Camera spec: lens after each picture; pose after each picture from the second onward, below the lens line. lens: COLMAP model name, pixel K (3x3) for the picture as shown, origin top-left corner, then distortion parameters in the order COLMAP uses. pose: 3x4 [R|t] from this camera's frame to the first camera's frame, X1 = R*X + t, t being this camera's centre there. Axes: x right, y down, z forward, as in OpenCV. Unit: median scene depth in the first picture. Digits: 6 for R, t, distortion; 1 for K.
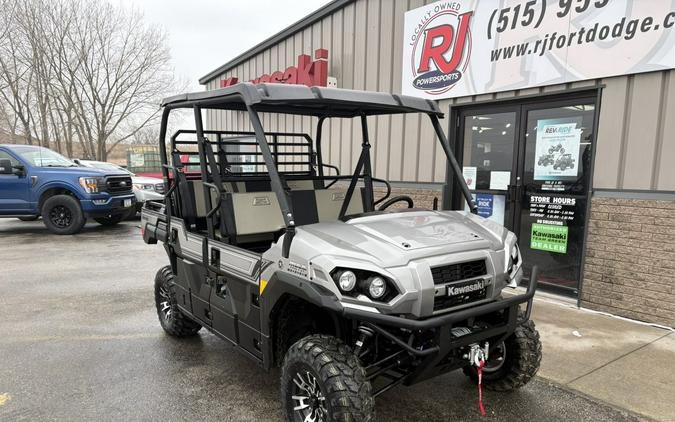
lens RADIAL K [[510.3, 0, 347.0], [0, 510.3, 252.6], [0, 0, 1]] dist [0.004187, -0.031077]
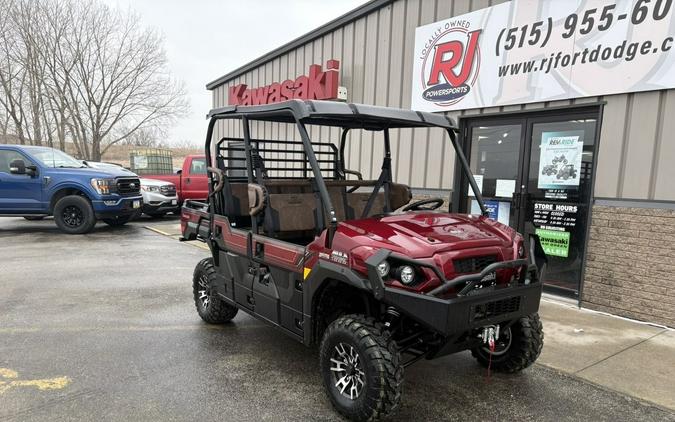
lens RADIAL K [[511.3, 0, 341.9], [0, 511.3, 253.0], [0, 0, 1]] dist [0.005239, -0.033931]
pose [[0.999810, 0.013803, 0.013736, -0.057832], [-0.013689, 0.999871, -0.008400, 0.007928], [-0.013850, 0.008210, 0.999870, -0.064935]]
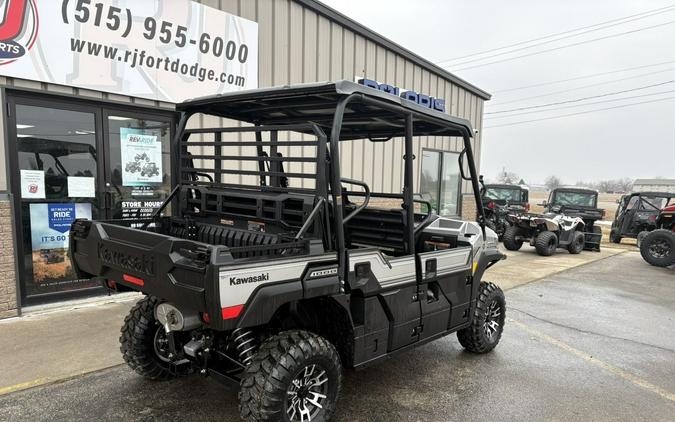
lens RADIAL K [[486.0, 0, 337.7], [0, 486.0, 252.1], [0, 0, 1]] dist [-0.007388, -0.011335]
pose [[-0.218156, -0.148587, 0.964536, -0.690704], [0.125573, 0.975852, 0.178731, -0.134803], [-0.967801, 0.160111, -0.194230, 0.806793]]
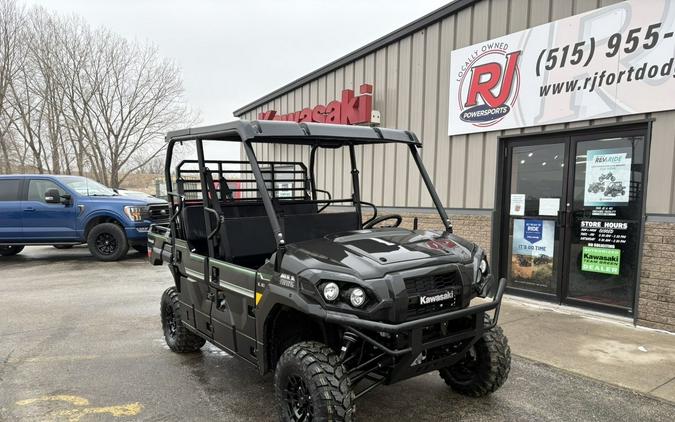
lens RADIAL K [[511.3, 0, 341.9], [0, 511.3, 253.0], [0, 0, 1]] dist [0.005239, -0.033931]
pose [[0.999966, -0.004470, -0.006985, -0.134561], [0.004096, 0.998599, -0.052754, 0.009908], [0.007211, 0.052723, 0.998583, -0.063682]]
